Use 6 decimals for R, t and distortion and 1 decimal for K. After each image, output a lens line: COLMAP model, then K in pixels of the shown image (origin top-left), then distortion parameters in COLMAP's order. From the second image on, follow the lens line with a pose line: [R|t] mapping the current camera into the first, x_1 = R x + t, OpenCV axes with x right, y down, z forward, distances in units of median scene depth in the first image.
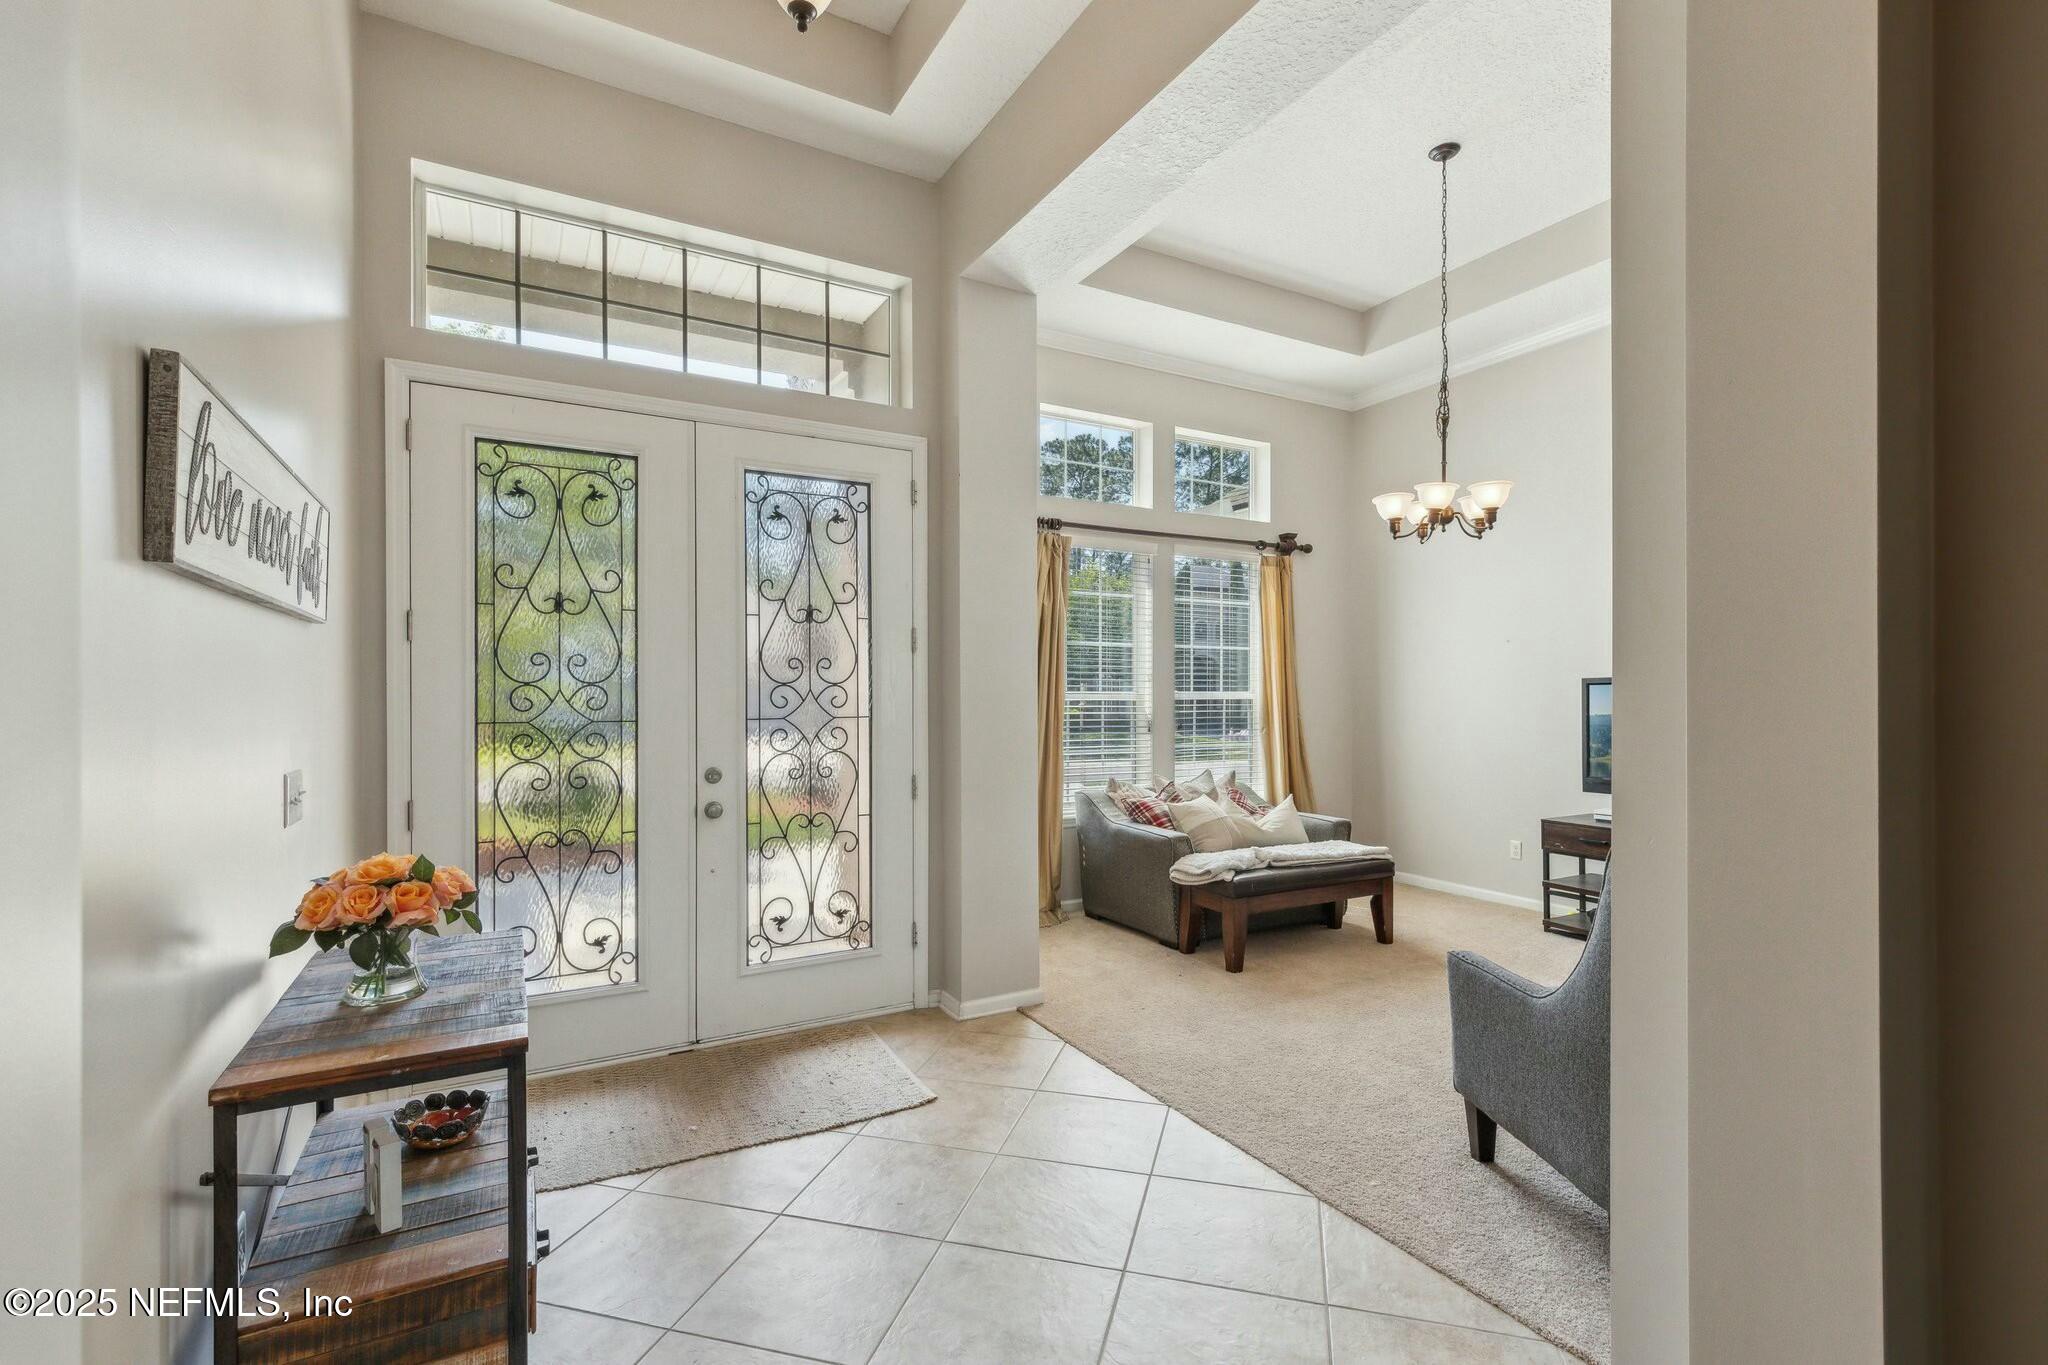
lens RADIAL K [[926.3, 0, 1027.1], [0, 926.3, 698.4], [0, 0, 1]] dist [0.008761, -0.003091]
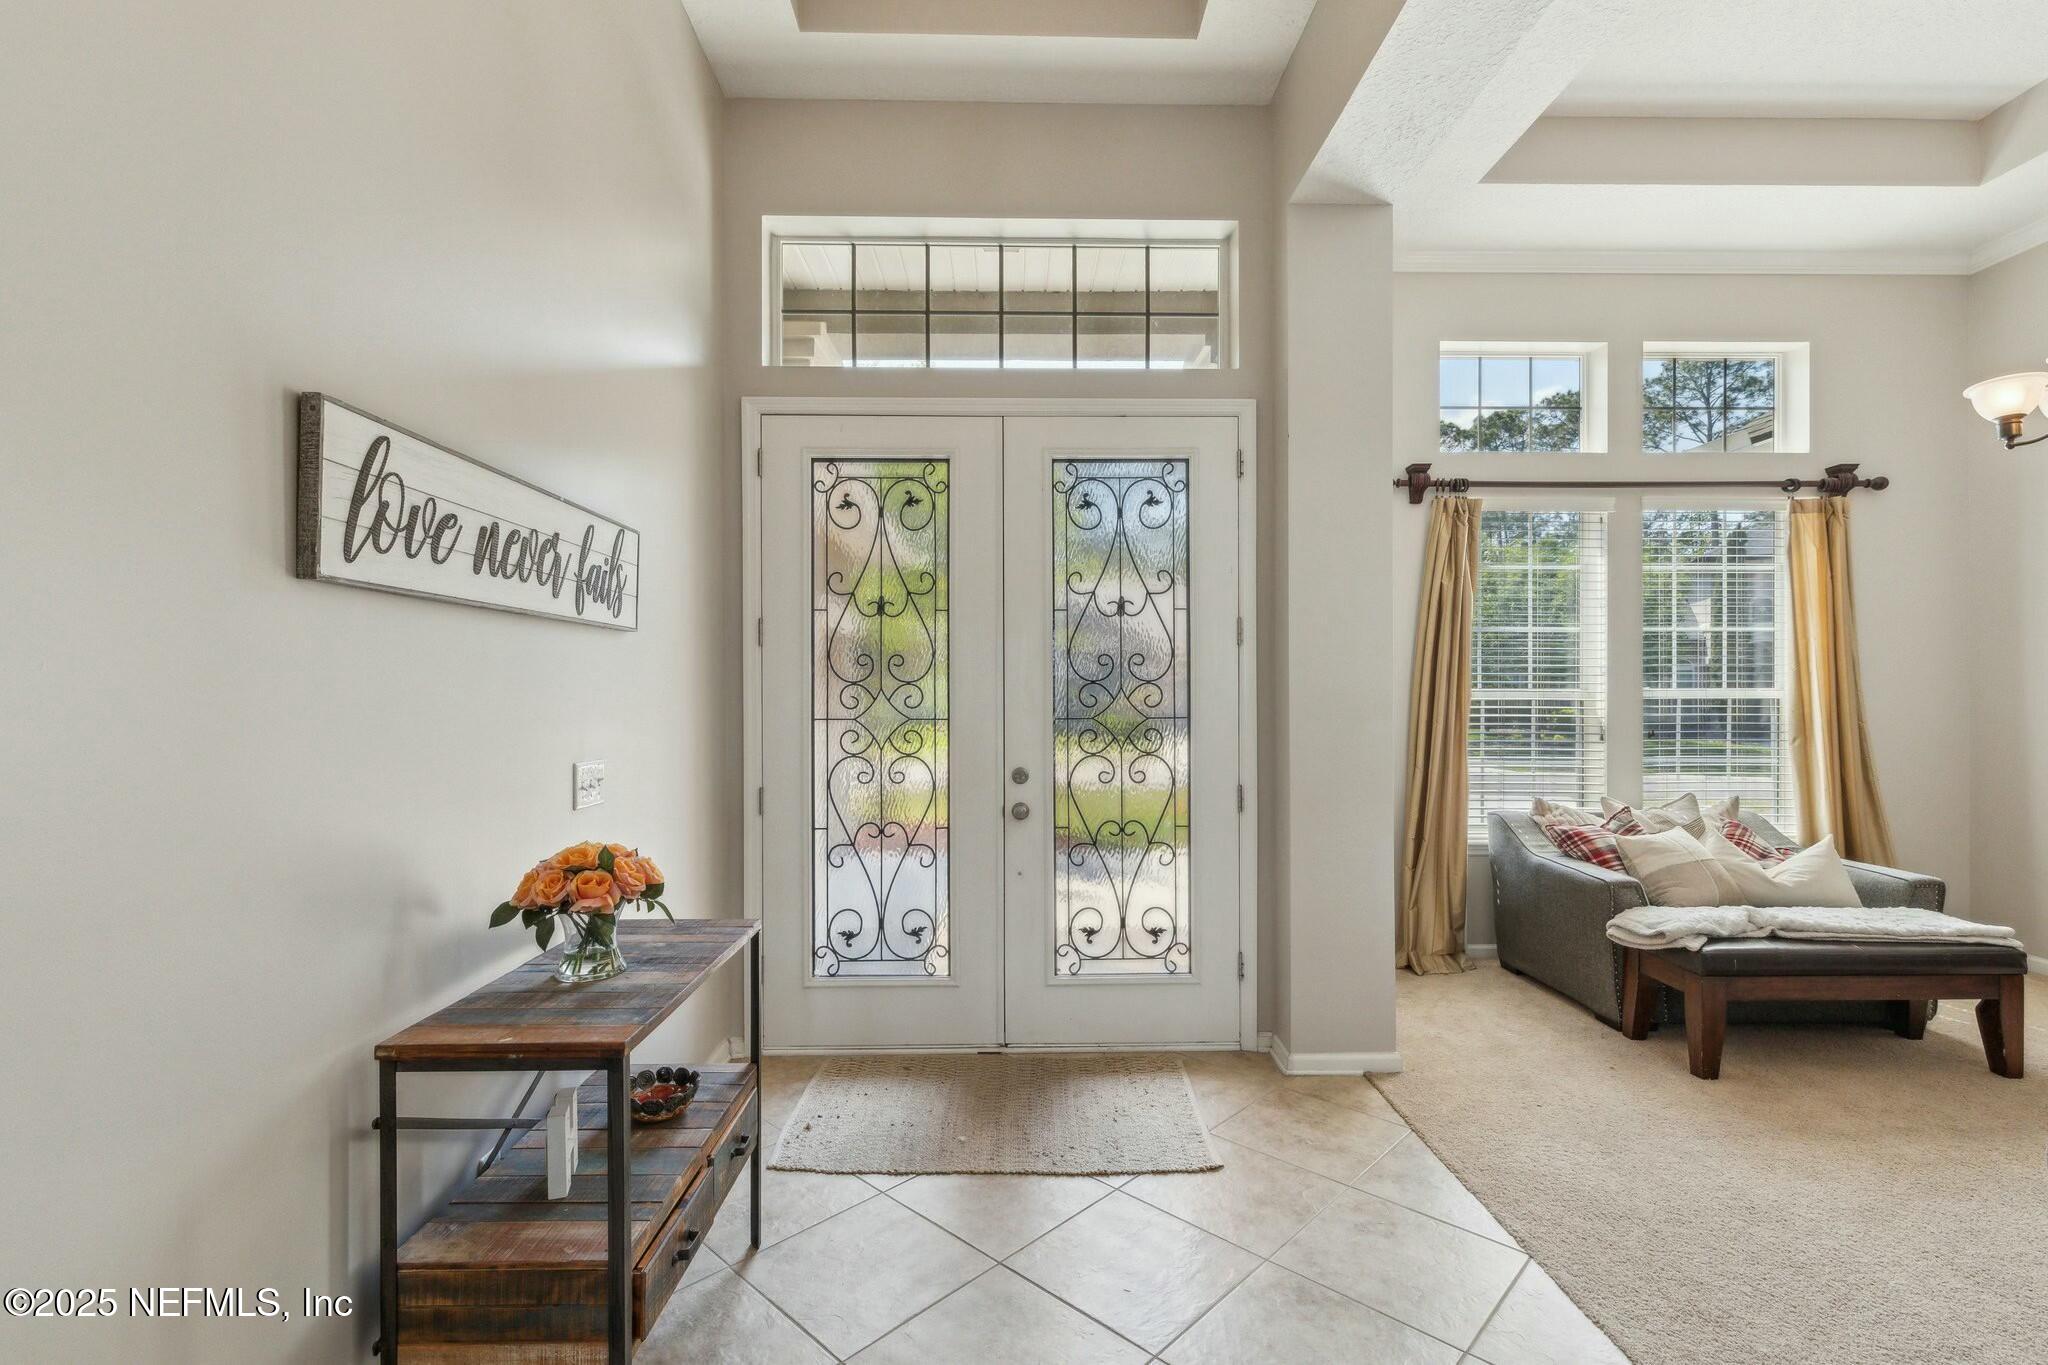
lens RADIAL K [[926.3, 0, 1023.1], [0, 926.3, 695.6], [0, 0, 1]] dist [0.008761, -0.003091]
pose [[0.879497, 0.001015, -0.475904, 0.119735], [-0.001240, 0.999999, -0.000158, -0.001449], [0.475904, 0.000729, 0.879497, 0.131556]]
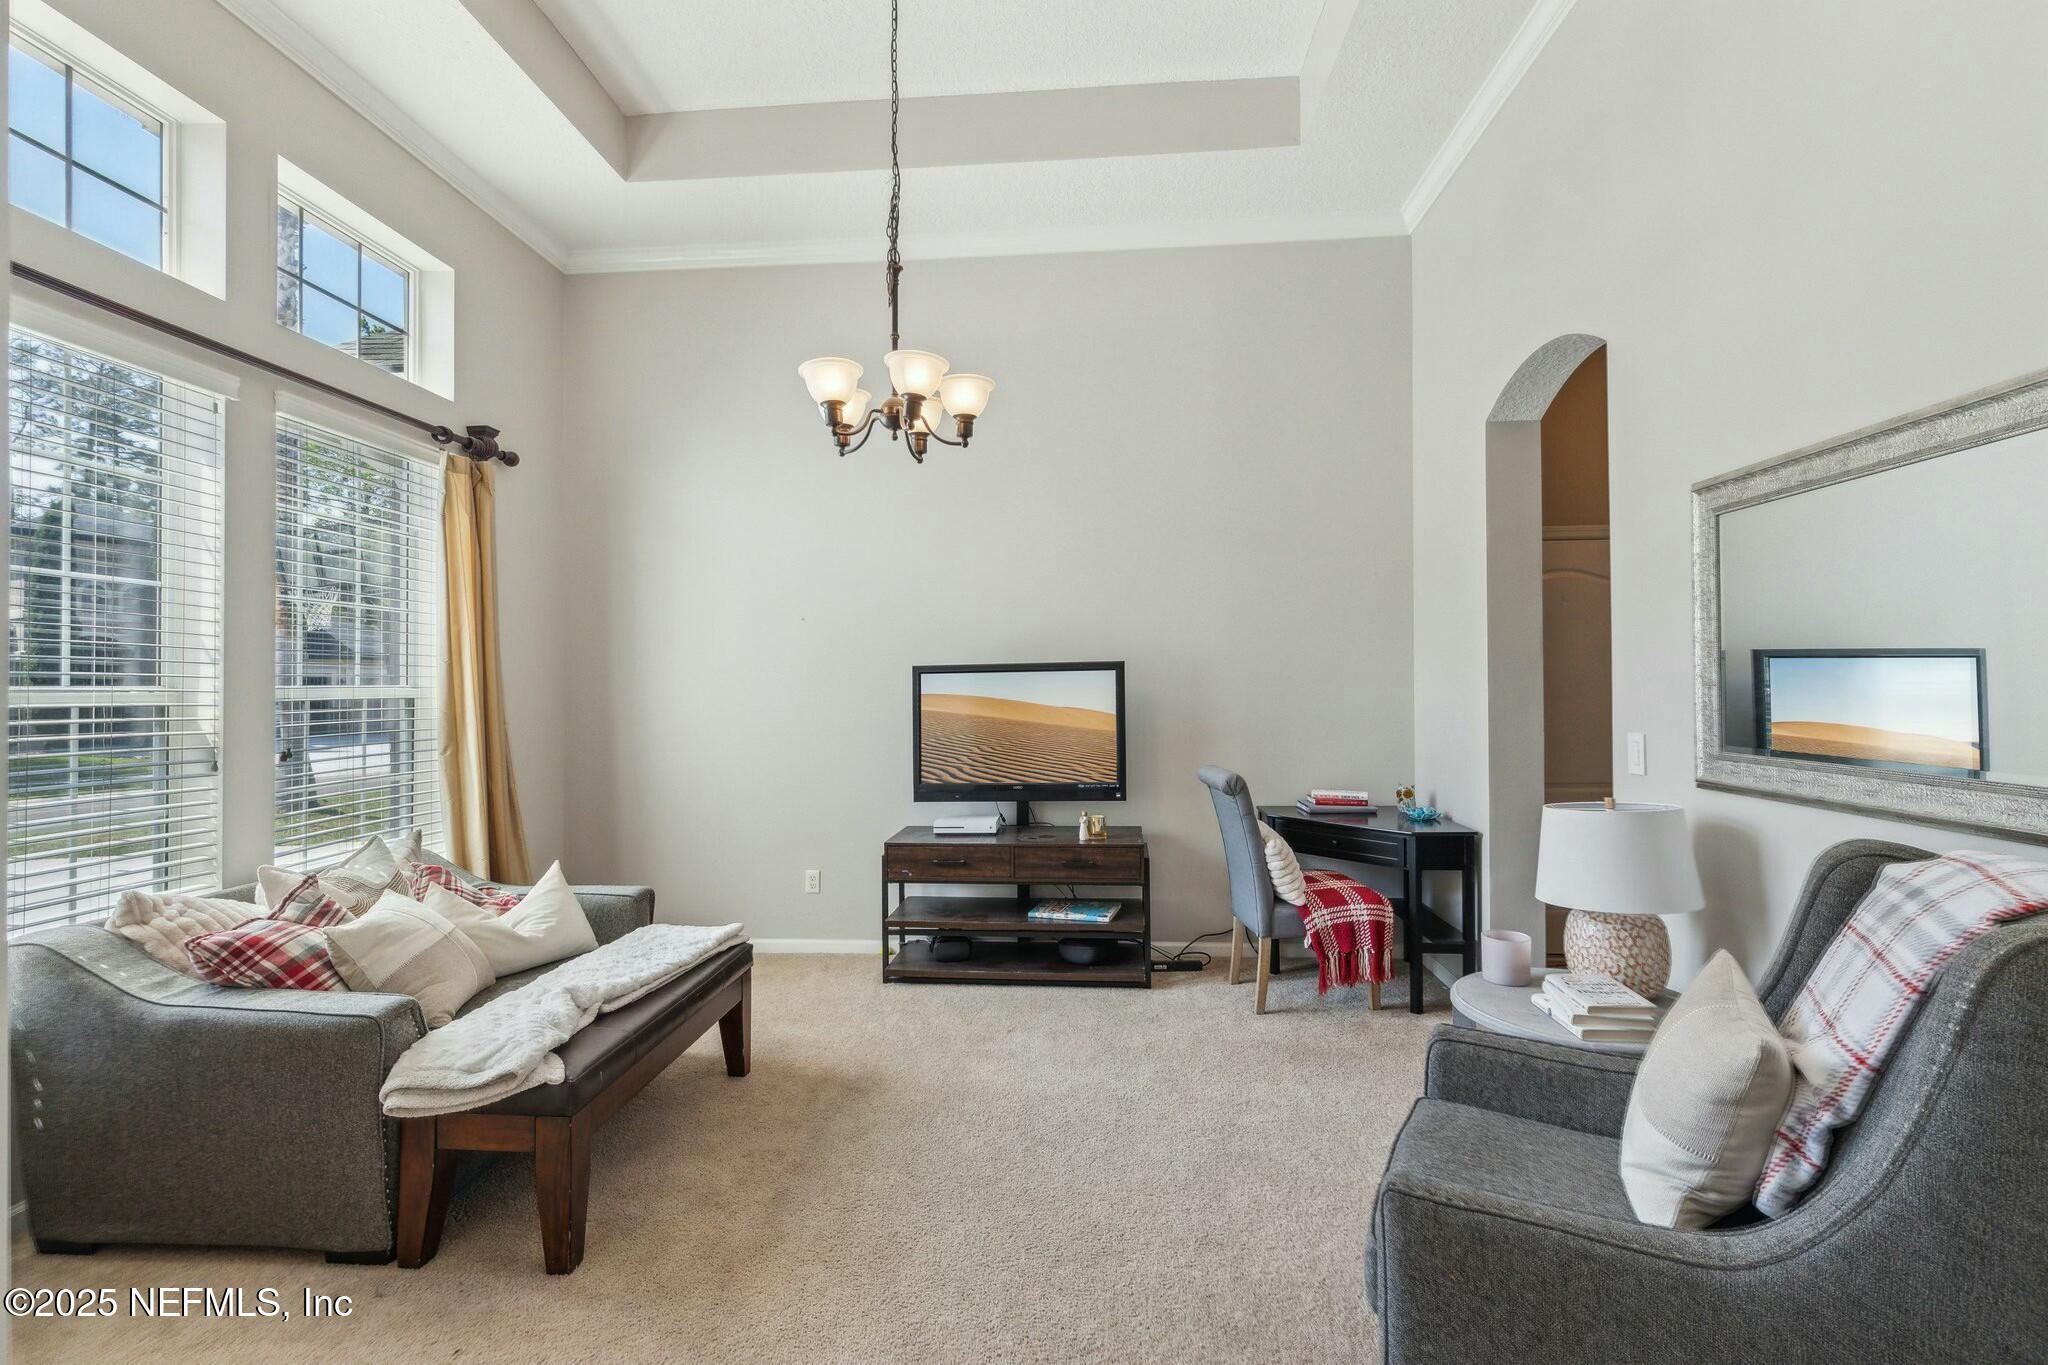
lens RADIAL K [[926.3, 0, 1025.2], [0, 926.3, 672.1], [0, 0, 1]] dist [0.008761, -0.003091]
pose [[0.552013, 0.006341, 0.833811, -0.055232], [0.013295, 0.999777, -0.016405, -0.001643], [-0.833730, 0.020141, 0.551805, 0.627245]]
